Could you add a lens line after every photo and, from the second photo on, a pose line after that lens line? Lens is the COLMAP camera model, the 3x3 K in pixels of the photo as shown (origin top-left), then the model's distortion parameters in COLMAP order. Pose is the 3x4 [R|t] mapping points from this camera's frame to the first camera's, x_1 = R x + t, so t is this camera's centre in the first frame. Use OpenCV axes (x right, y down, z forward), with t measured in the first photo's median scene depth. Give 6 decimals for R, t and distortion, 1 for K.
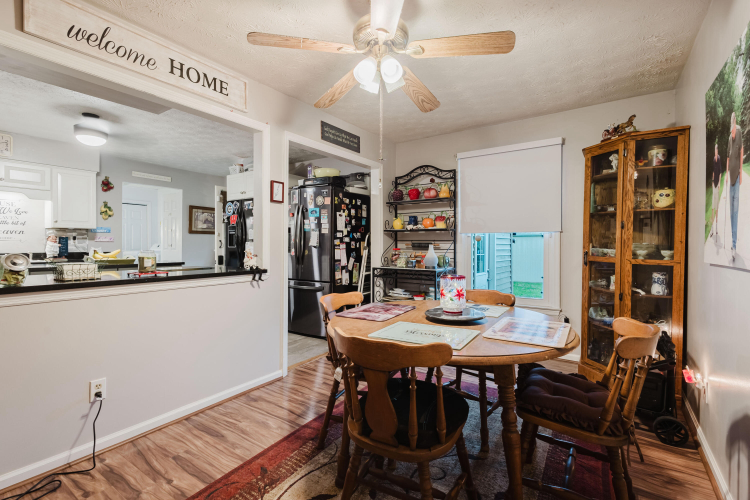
lens RADIAL K [[345.5, 0, 370.6], [0, 345.5, 248.4], [0, 0, 1]] dist [0.005233, -0.000281]
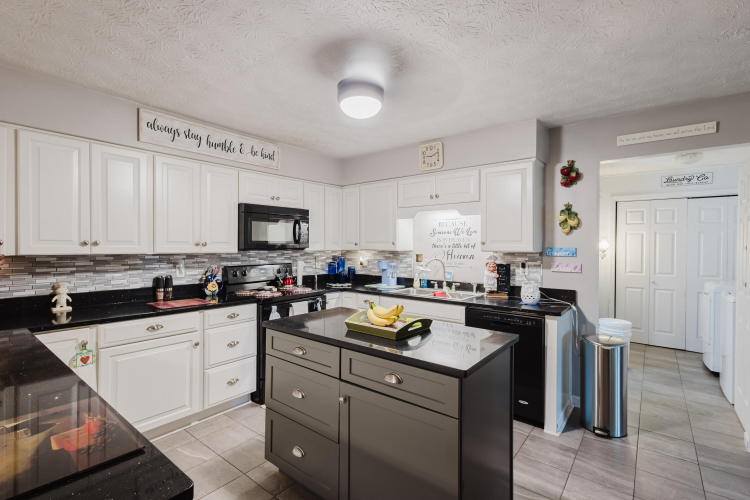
lens RADIAL K [[345.5, 0, 371.6], [0, 345.5, 248.8], [0, 0, 1]] dist [0.005233, -0.000281]
pose [[-0.069171, 0.001754, -0.997603, -0.201813], [-0.013246, 0.999909, 0.002677, -0.072065], [0.997517, 0.013399, -0.069141, 0.912268]]
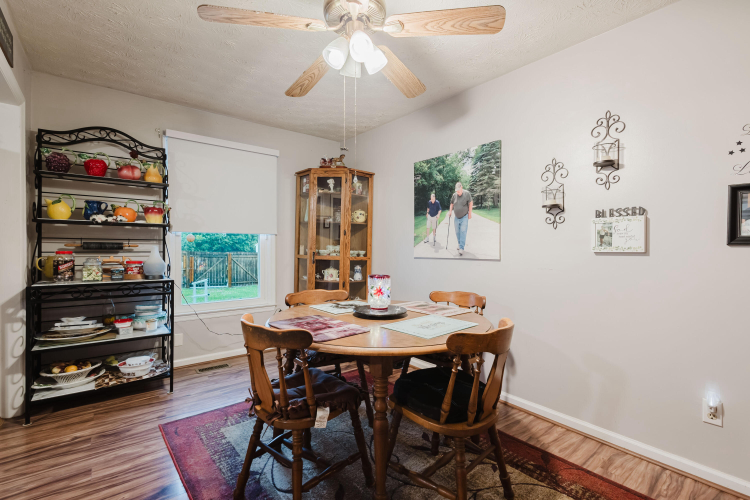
lens RADIAL K [[345.5, 0, 373.4], [0, 345.5, 245.8], [0, 0, 1]] dist [0.005233, -0.000281]
pose [[0.274716, 0.002804, 0.961521, -0.374666], [0.003787, 0.999985, -0.003998, -0.005227], [-0.961518, 0.004740, 0.274701, 0.334907]]
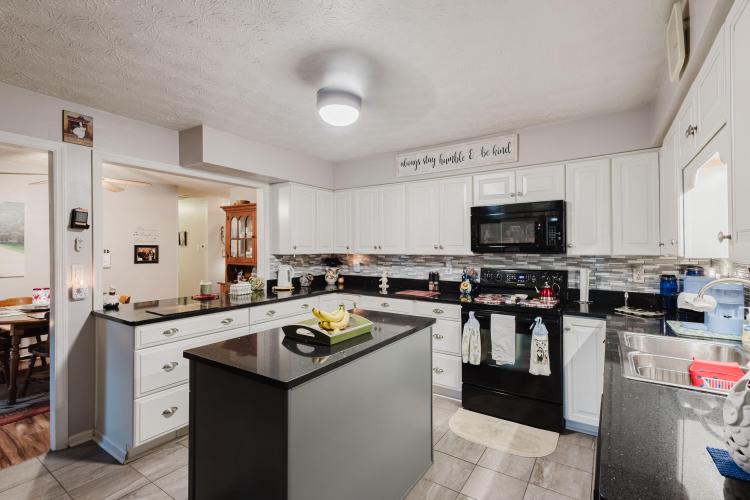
lens RADIAL K [[345.5, 0, 374.5], [0, 345.5, 247.5], [0, 0, 1]] dist [0.005233, -0.000281]
pose [[-0.999817, -0.002575, -0.018955, -0.758015], [-0.002743, 0.999957, 0.008829, -0.082637], [0.018932, 0.008880, -0.999781, 1.396389]]
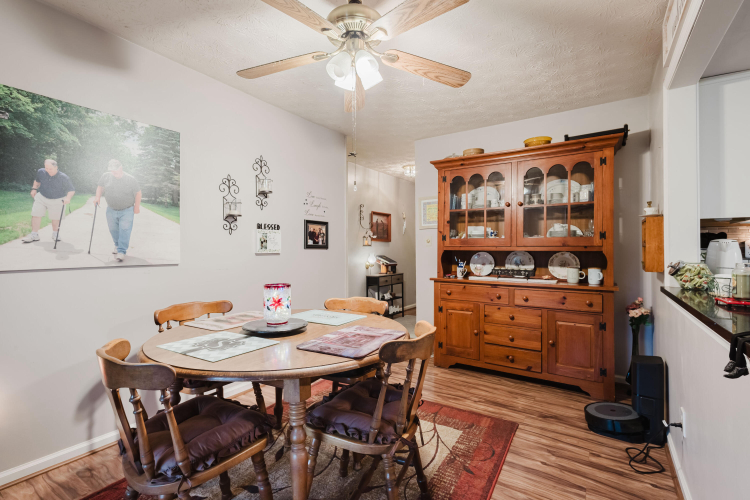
lens RADIAL K [[345.5, 0, 373.2], [0, 345.5, 253.9], [0, 0, 1]] dist [0.005233, -0.000281]
pose [[-0.999529, -0.001541, -0.030649, 0.003212], [-0.002163, 0.999792, 0.020288, -0.010877], [0.030611, 0.020345, -0.999324, 0.896905]]
